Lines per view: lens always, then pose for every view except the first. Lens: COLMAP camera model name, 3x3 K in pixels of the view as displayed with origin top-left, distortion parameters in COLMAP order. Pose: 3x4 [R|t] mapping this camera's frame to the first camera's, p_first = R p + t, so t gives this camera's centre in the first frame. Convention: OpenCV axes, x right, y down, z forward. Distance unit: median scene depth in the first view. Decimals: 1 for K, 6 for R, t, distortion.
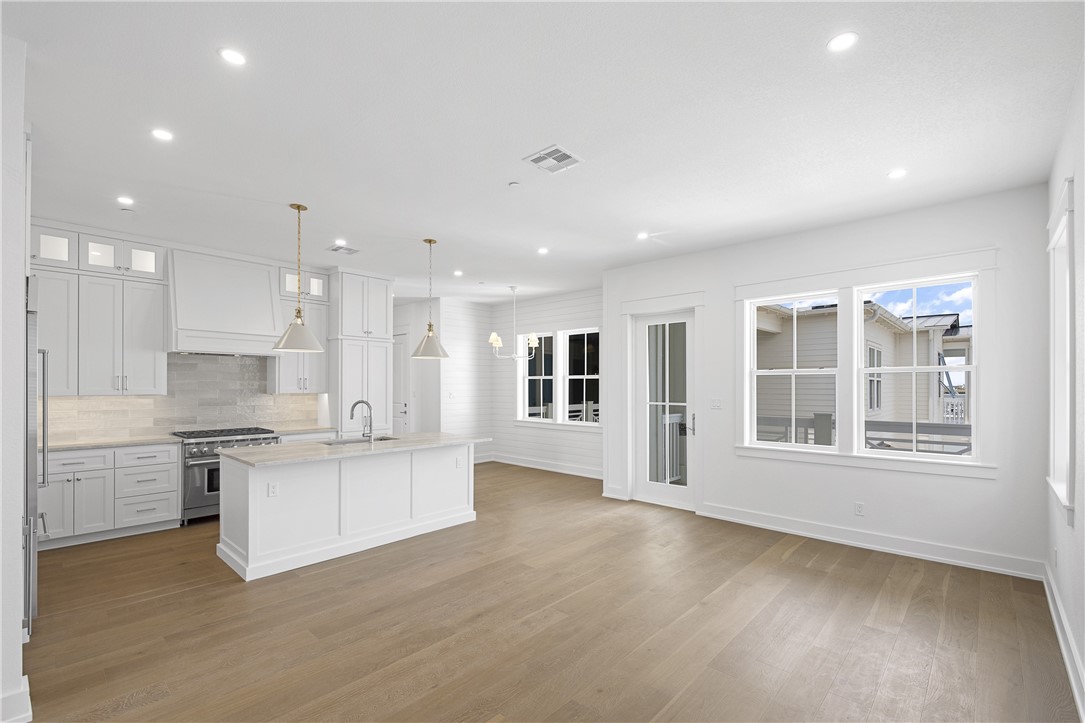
lens RADIAL K [[475.5, 0, 549.3], [0, 475.5, 384.4], [0, 0, 1]] dist [0.003380, -0.003850]
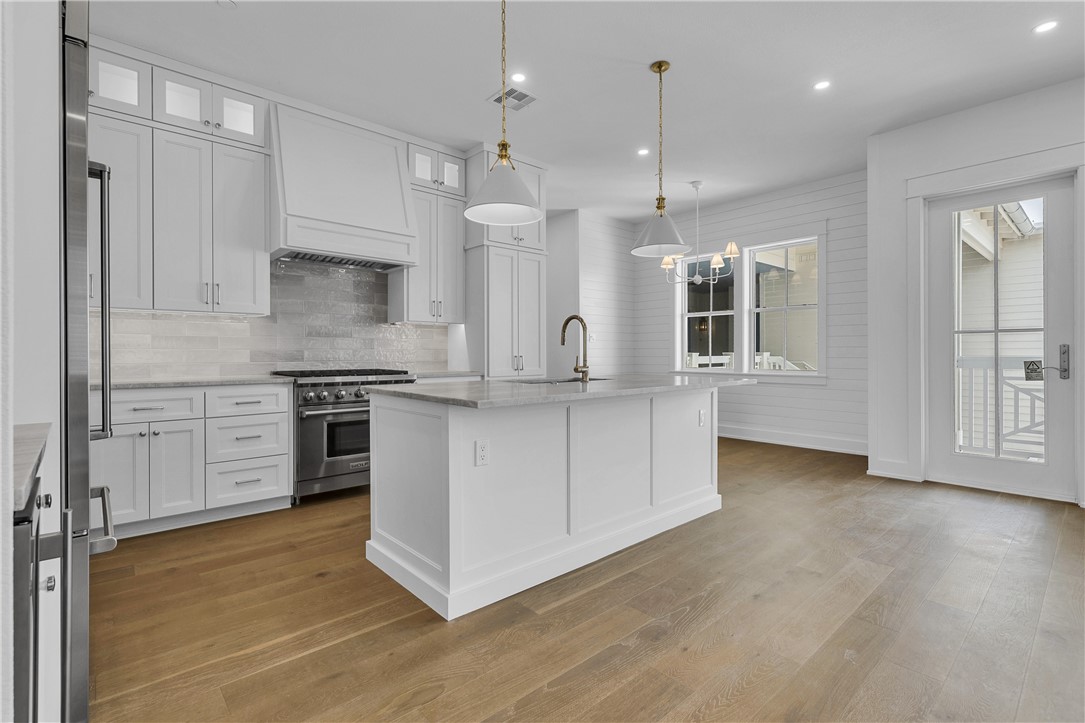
lens RADIAL K [[499.7, 0, 542.5], [0, 499.7, 355.6], [0, 0, 1]] dist [-0.000328, -0.000359]
pose [[0.994689, -0.003325, -0.102868, -0.347903], [0.003861, 0.999980, 0.005010, 0.081143], [0.102849, -0.005380, 0.994682, 0.331523]]
